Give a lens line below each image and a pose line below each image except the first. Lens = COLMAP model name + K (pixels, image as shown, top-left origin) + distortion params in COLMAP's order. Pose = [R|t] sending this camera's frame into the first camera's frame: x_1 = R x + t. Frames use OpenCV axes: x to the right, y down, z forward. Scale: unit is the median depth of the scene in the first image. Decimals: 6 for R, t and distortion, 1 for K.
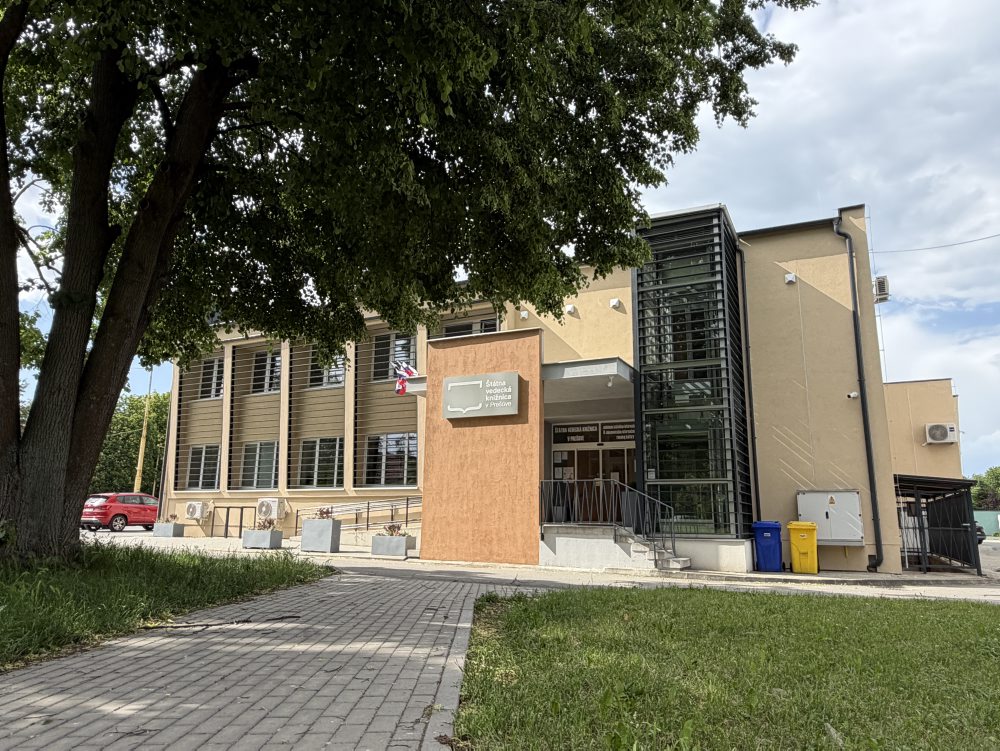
lens RADIAL K [[669.6, 0, 500.0], [0, 669.6, 375.5], [0, 0, 1]] dist [-0.004681, -0.000616]
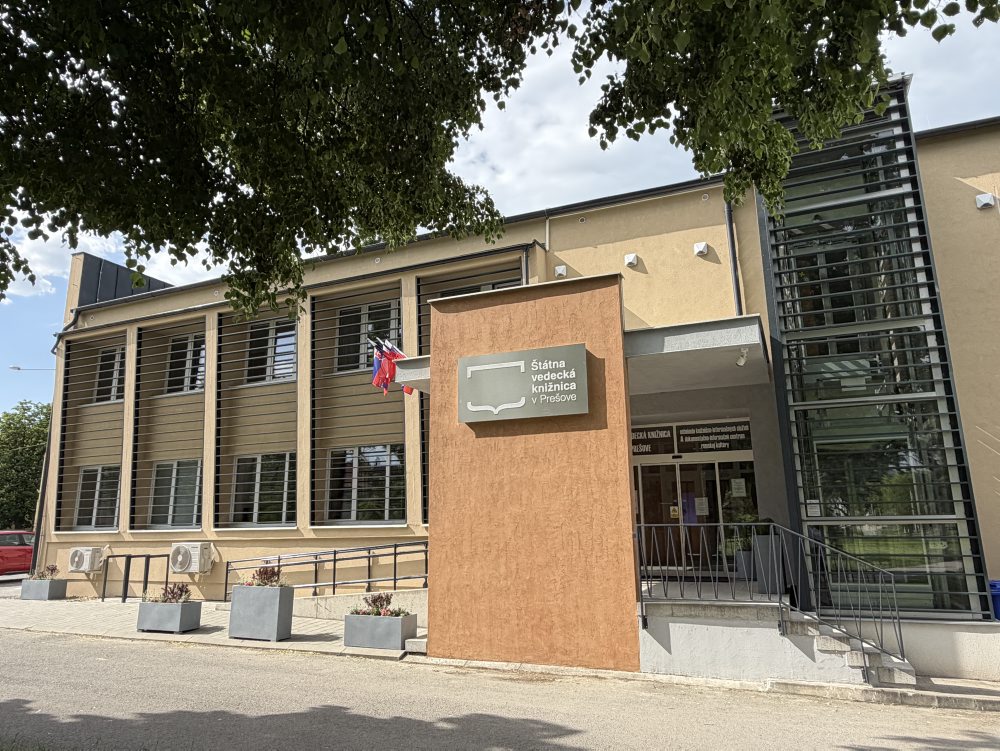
lens RADIAL K [[677.8, 0, 500.0], [0, 677.8, 375.5], [0, 0, 1]] dist [-0.003978, -0.001117]
pose [[0.997737, -0.012945, 0.065974, -0.073282], [0.013291, 0.999900, -0.004819, 0.019736], [-0.065905, 0.005685, 0.997810, 0.308638]]
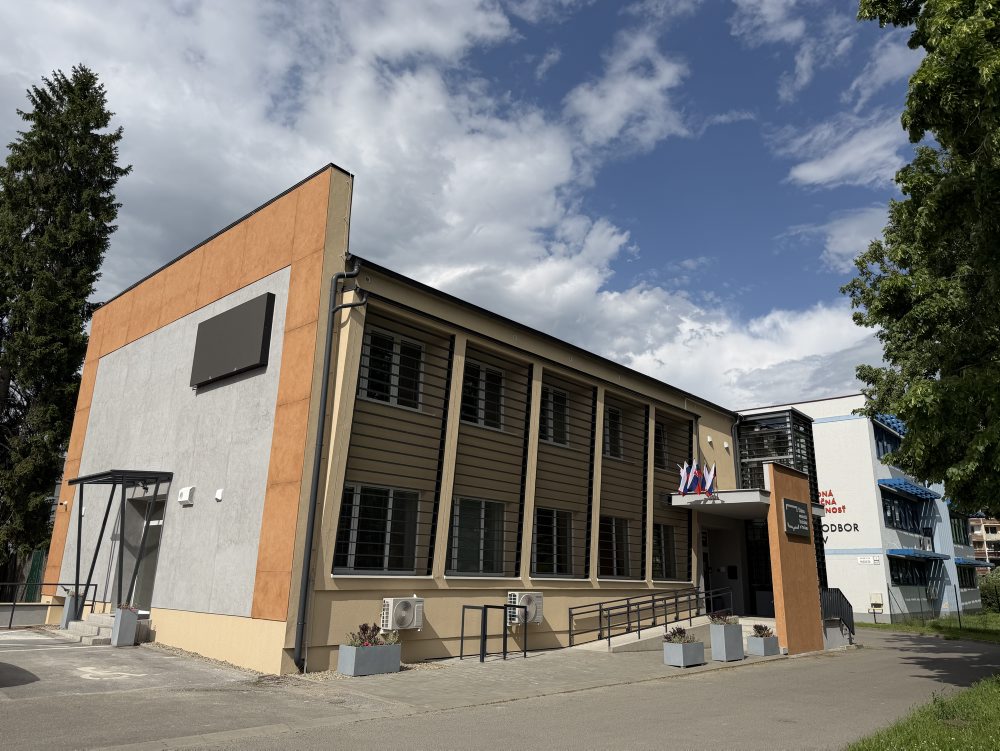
lens RADIAL K [[699.6, 0, 500.0], [0, 699.6, 375.5], [0, 0, 1]] dist [0.034148, -0.000071]
pose [[0.269482, 0.266917, 0.925276, -1.218349], [-0.219302, 0.952585, -0.210924, 0.145942], [-0.937703, -0.146074, 0.315240, 0.936274]]
